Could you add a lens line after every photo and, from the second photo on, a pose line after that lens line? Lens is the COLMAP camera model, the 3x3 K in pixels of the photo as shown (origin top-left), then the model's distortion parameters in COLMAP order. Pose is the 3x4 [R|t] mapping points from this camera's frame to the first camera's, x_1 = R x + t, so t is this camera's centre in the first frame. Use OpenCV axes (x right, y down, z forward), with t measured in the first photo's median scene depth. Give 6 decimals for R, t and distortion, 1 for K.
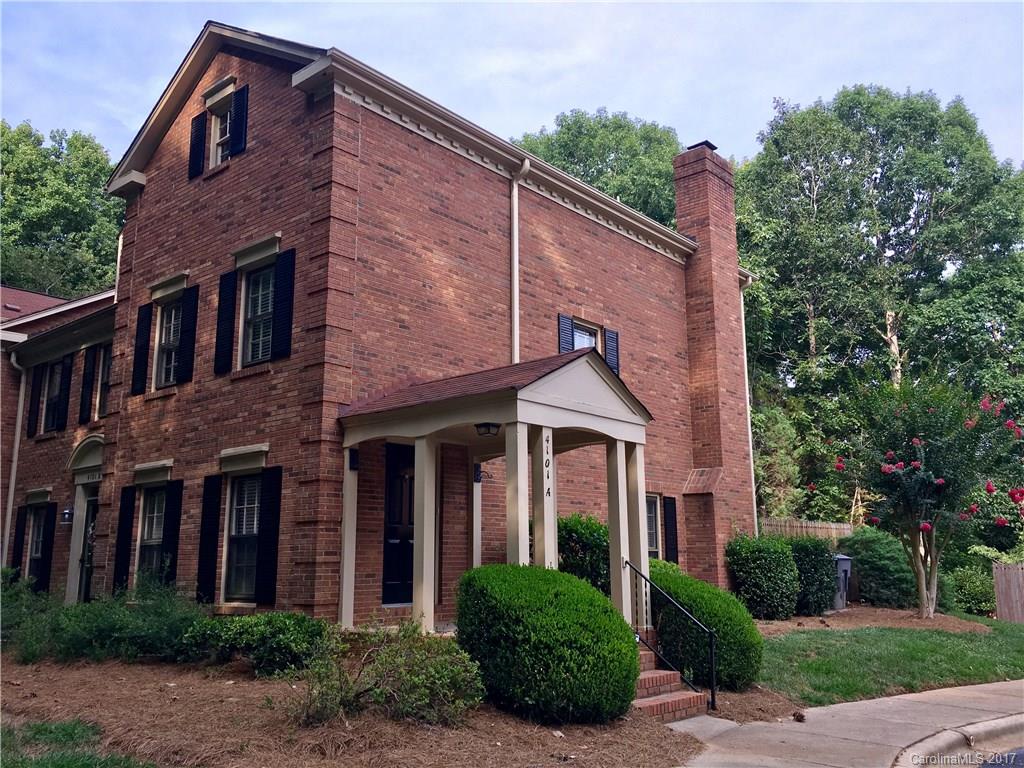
lens RADIAL K [[867.7, 0, 508.3], [0, 867.7, 378.4], [0, 0, 1]] dist [0.097441, -0.142157]
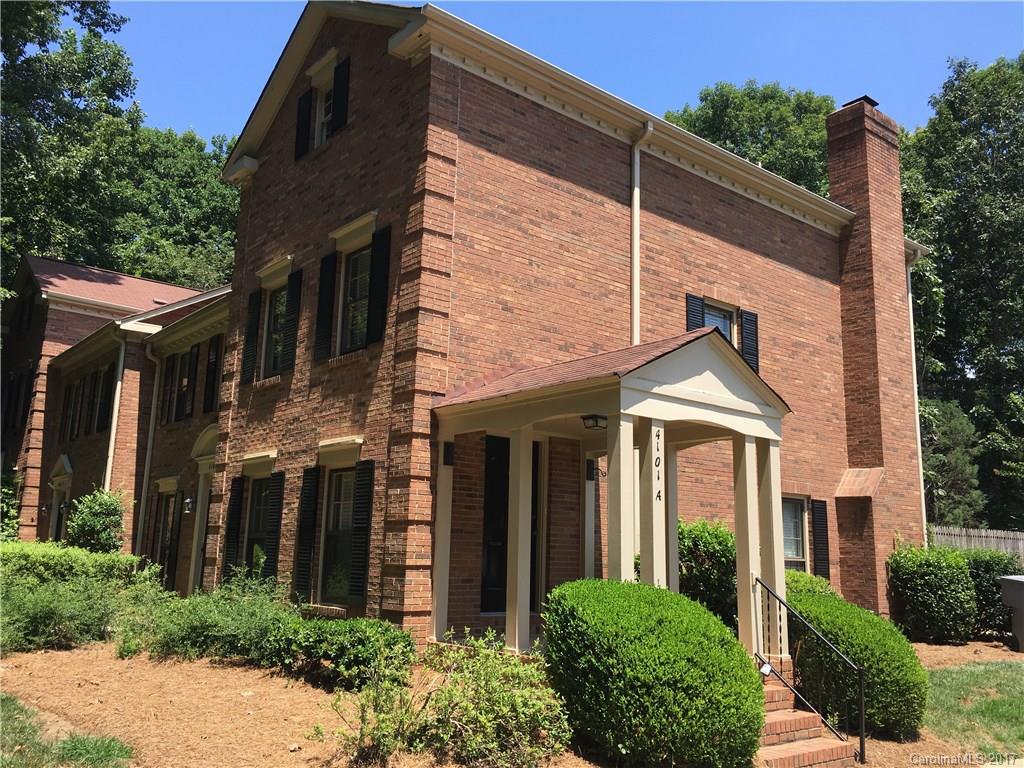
lens RADIAL K [[867.7, 0, 508.3], [0, 867.7, 378.4], [0, 0, 1]] dist [0.097441, -0.142157]
pose [[0.985510, -0.001721, -0.169610, 0.034185], [0.003189, 0.999960, 0.008386, 0.005624], [0.169589, -0.008805, 0.985476, 0.096644]]
